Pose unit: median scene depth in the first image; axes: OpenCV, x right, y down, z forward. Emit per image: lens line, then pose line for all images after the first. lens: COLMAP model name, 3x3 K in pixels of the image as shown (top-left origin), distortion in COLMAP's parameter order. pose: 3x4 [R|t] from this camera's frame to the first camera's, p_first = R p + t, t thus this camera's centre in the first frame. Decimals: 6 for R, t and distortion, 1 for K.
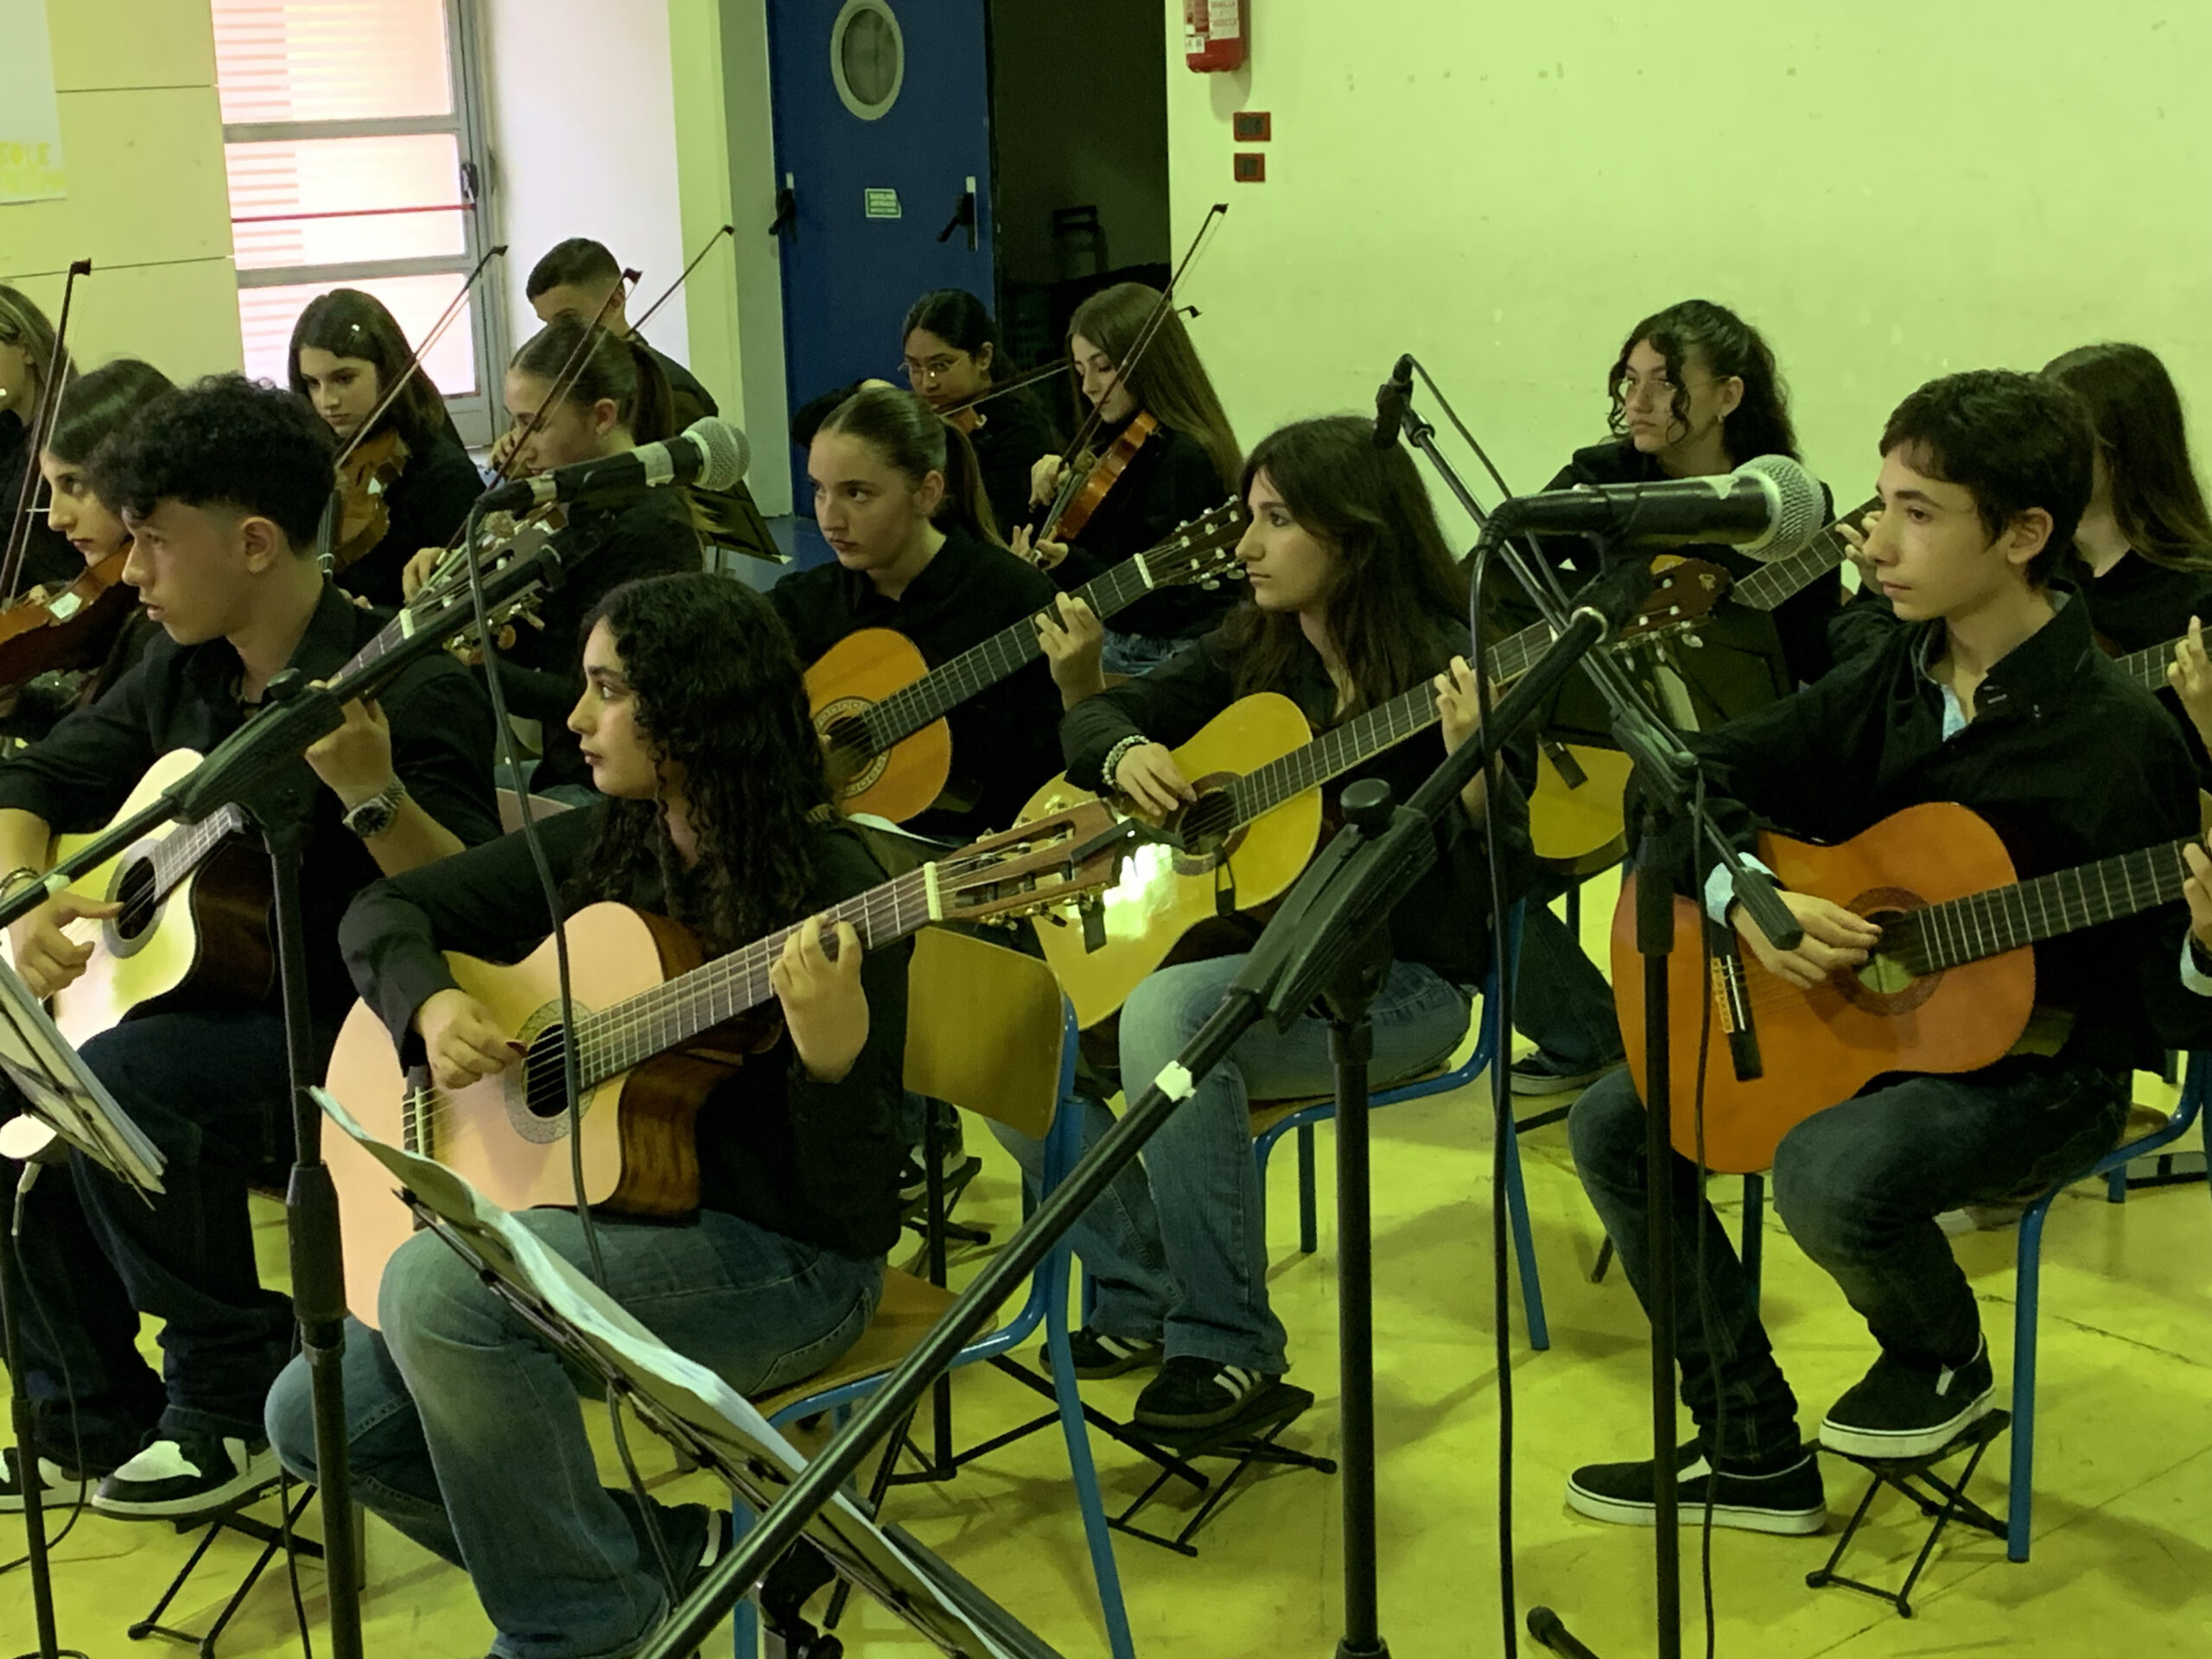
lens RADIAL K [[3308.4, 0, 1106.0], [0, 3308.4, 829.5], [0, 0, 1]] dist [0.118294, -0.146328]
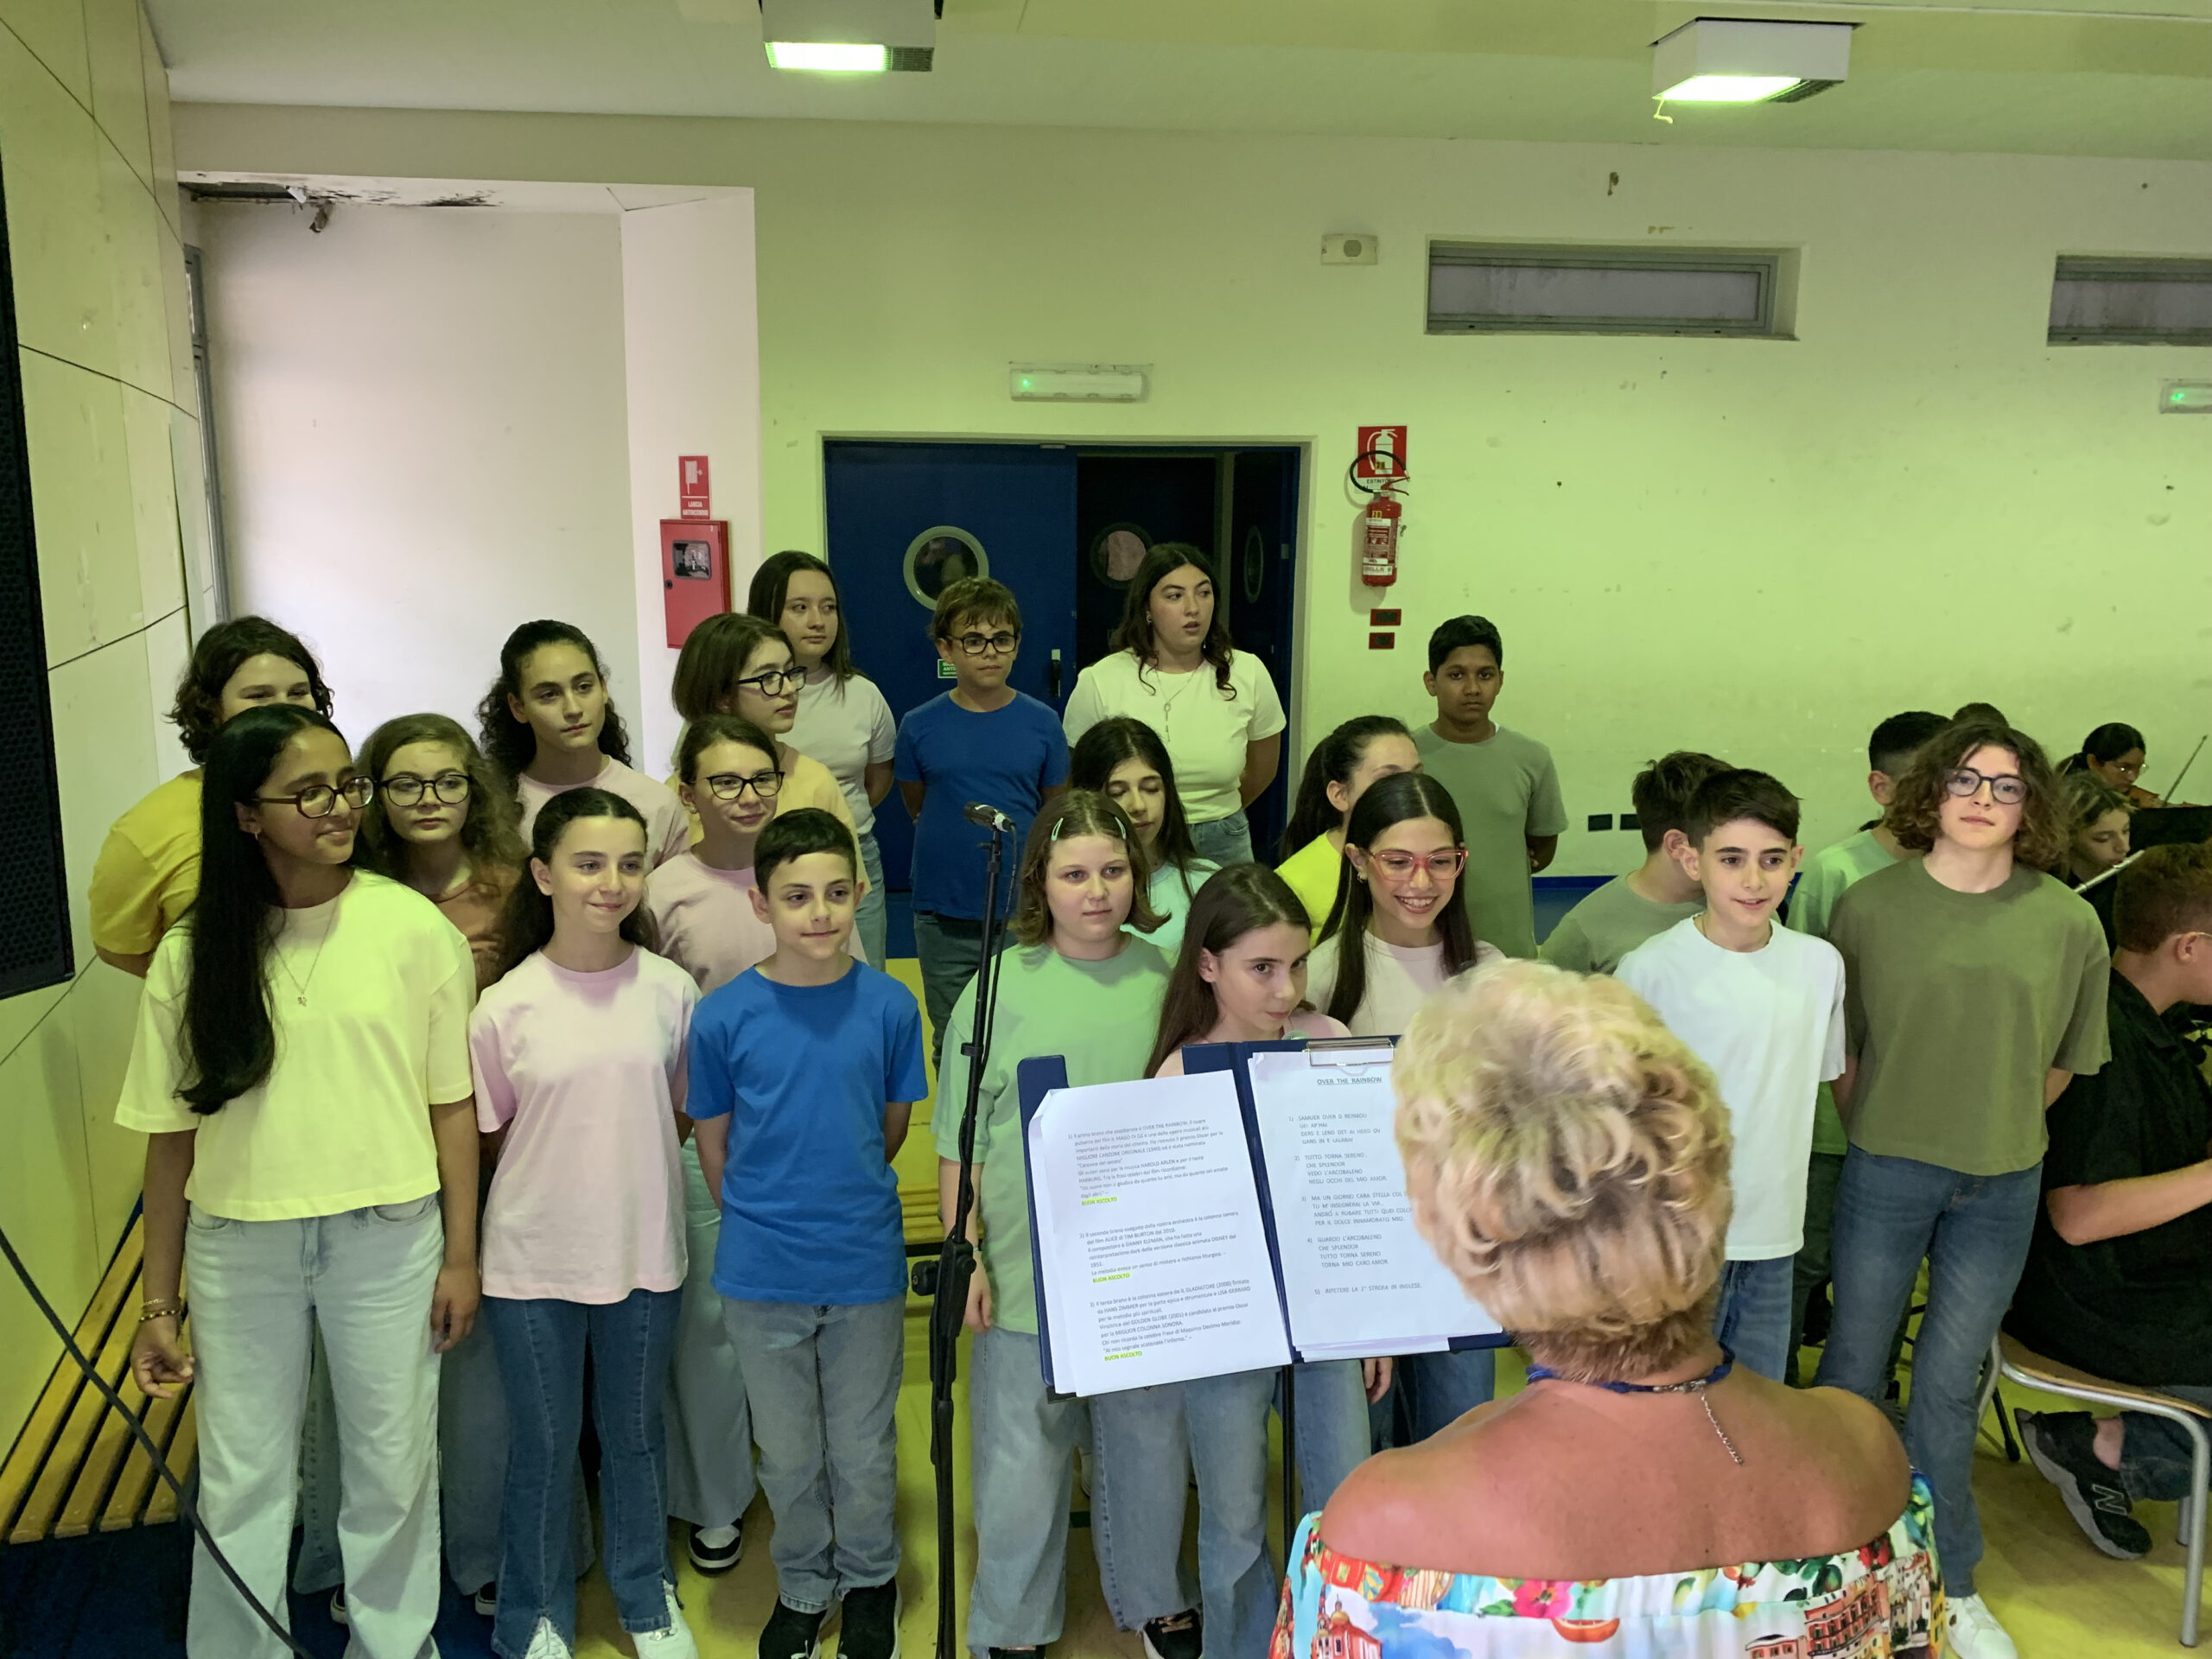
lens RADIAL K [[1696.3, 0, 1104.0], [0, 1696.3, 833.2], [0, 0, 1]] dist [0.044553, -0.081706]
pose [[0.538612, -0.110261, 0.835308, -1.881799], [0.172783, 0.984785, 0.018580, -0.350636], [-0.824647, 0.134320, 0.549468, 1.601525]]
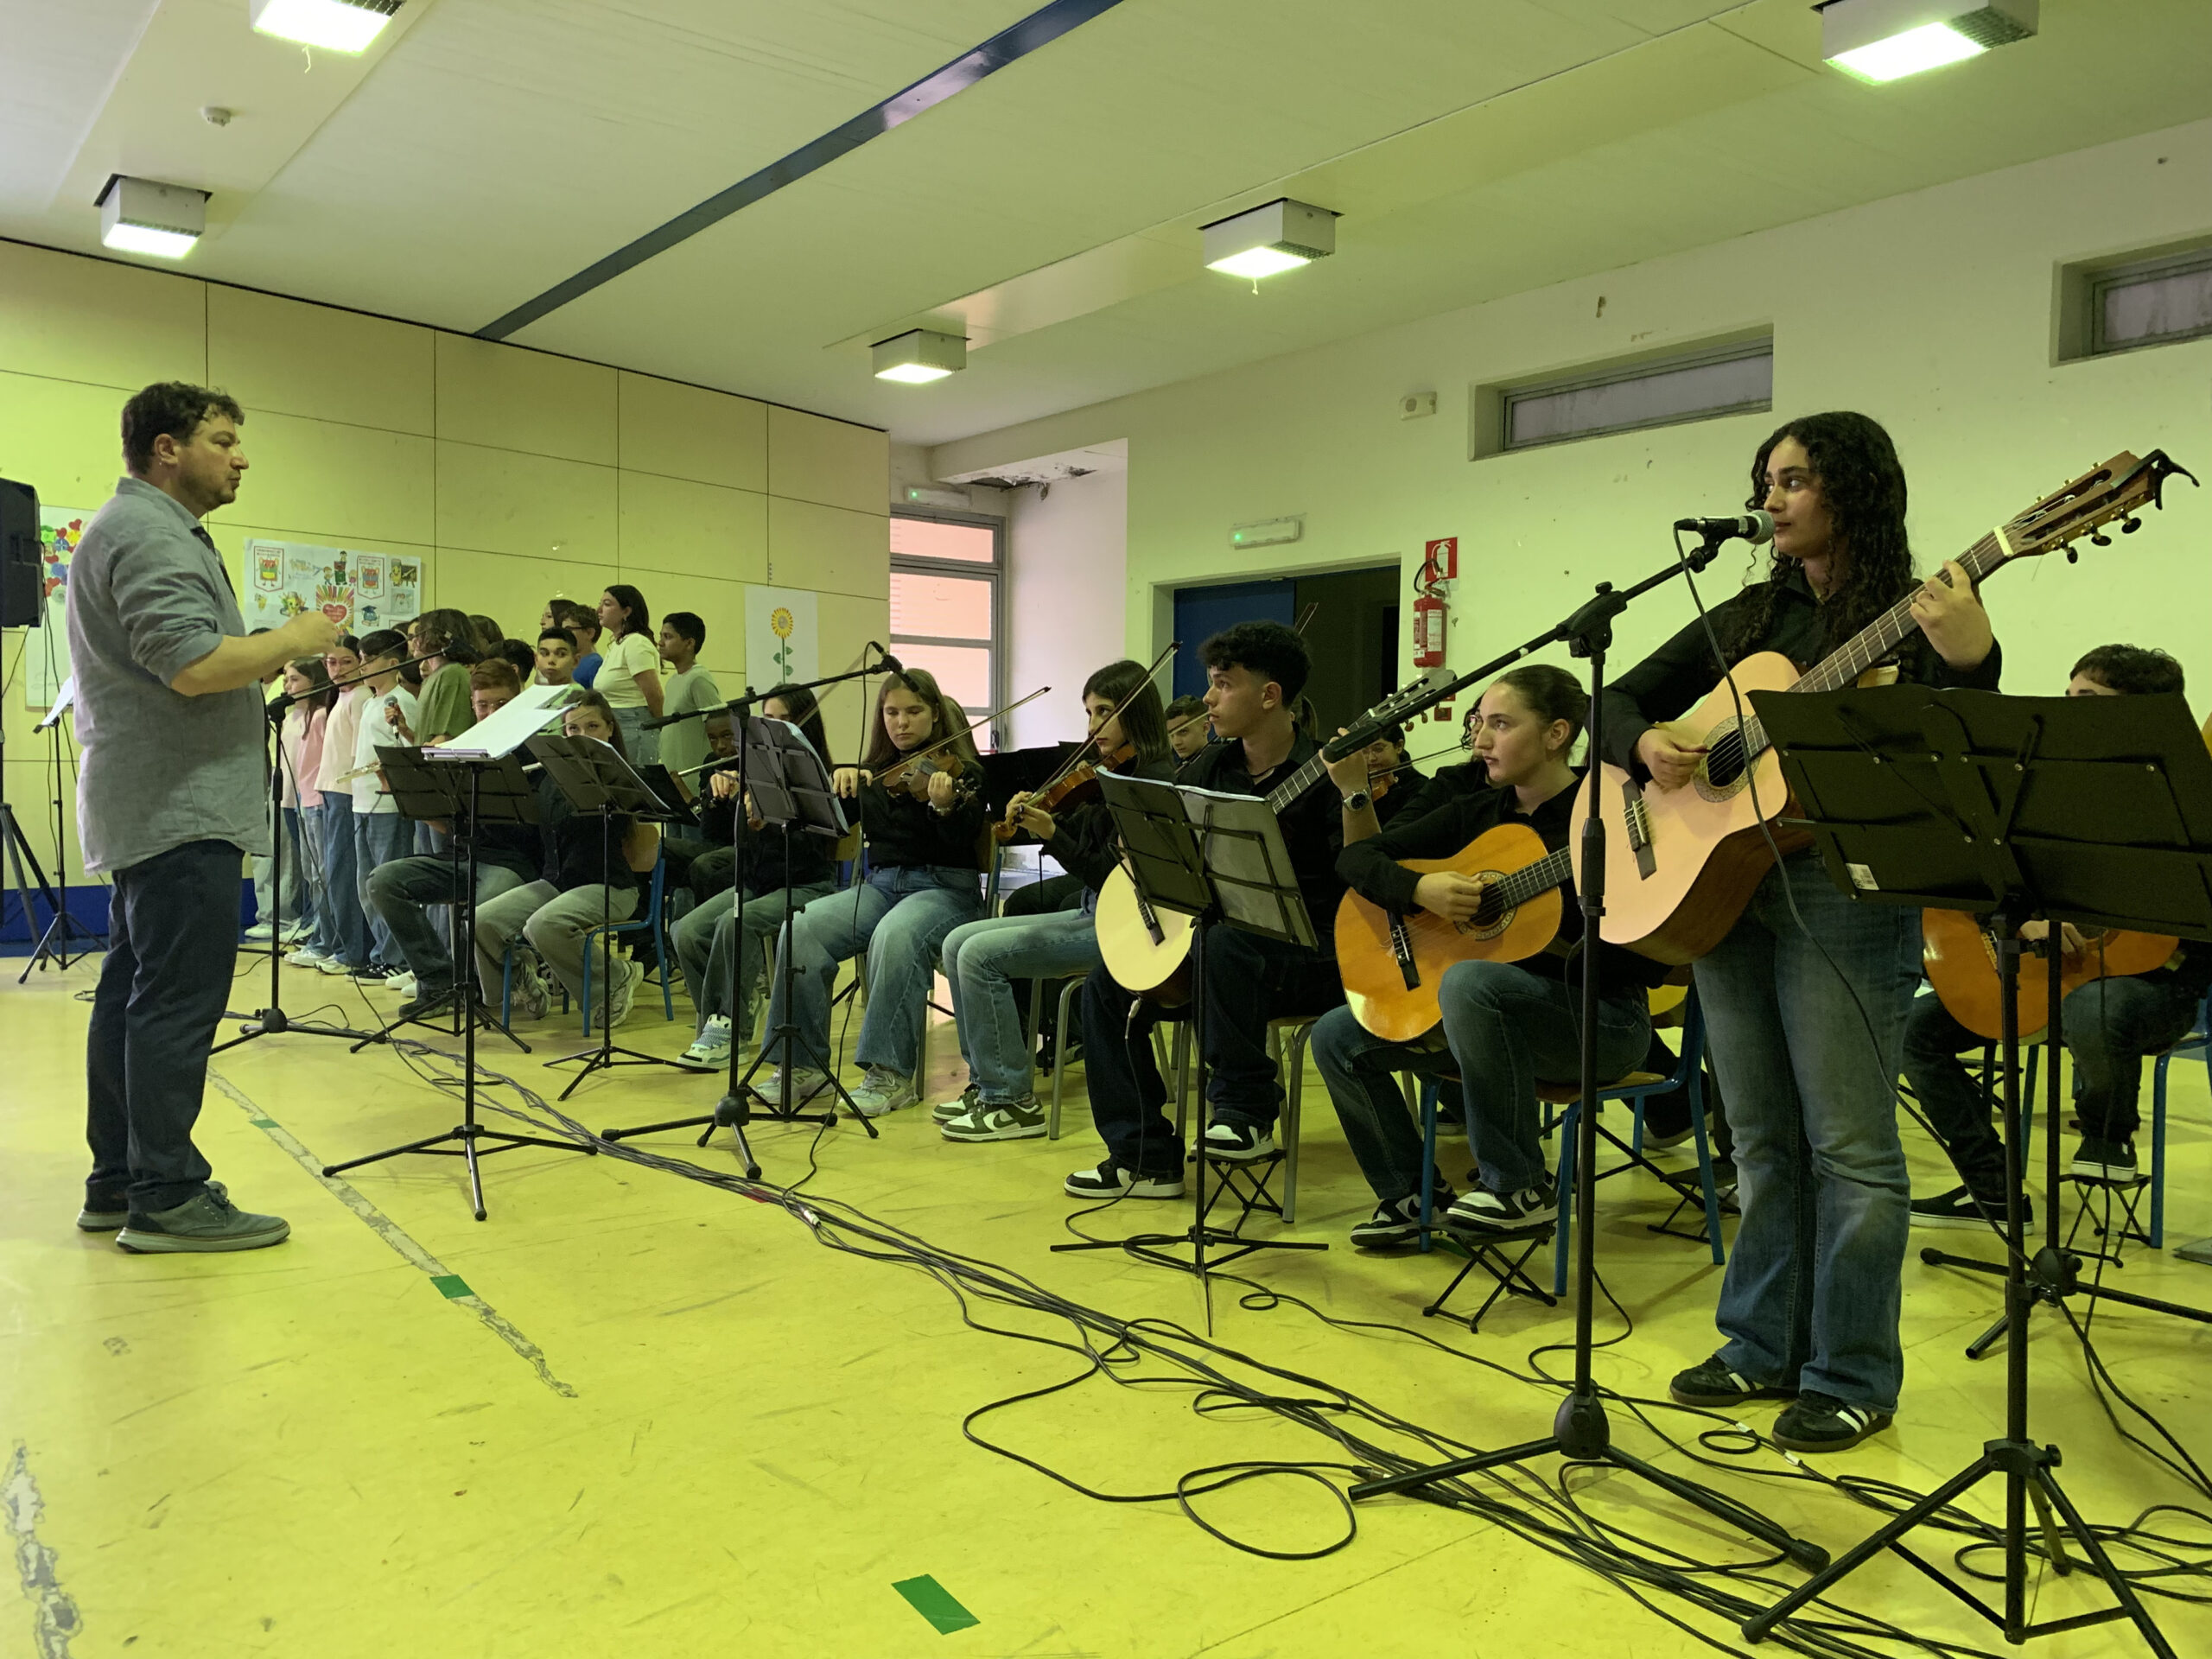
lens RADIAL K [[1696.3, 0, 1104.0], [0, 1696.3, 833.2], [0, 0, 1]] dist [0.044553, -0.081706]
pose [[0.998100, 0.050674, -0.035062, -0.300785], [-0.056374, 0.980655, -0.187453, 0.192338], [0.024885, 0.189074, 0.981648, -0.026672]]
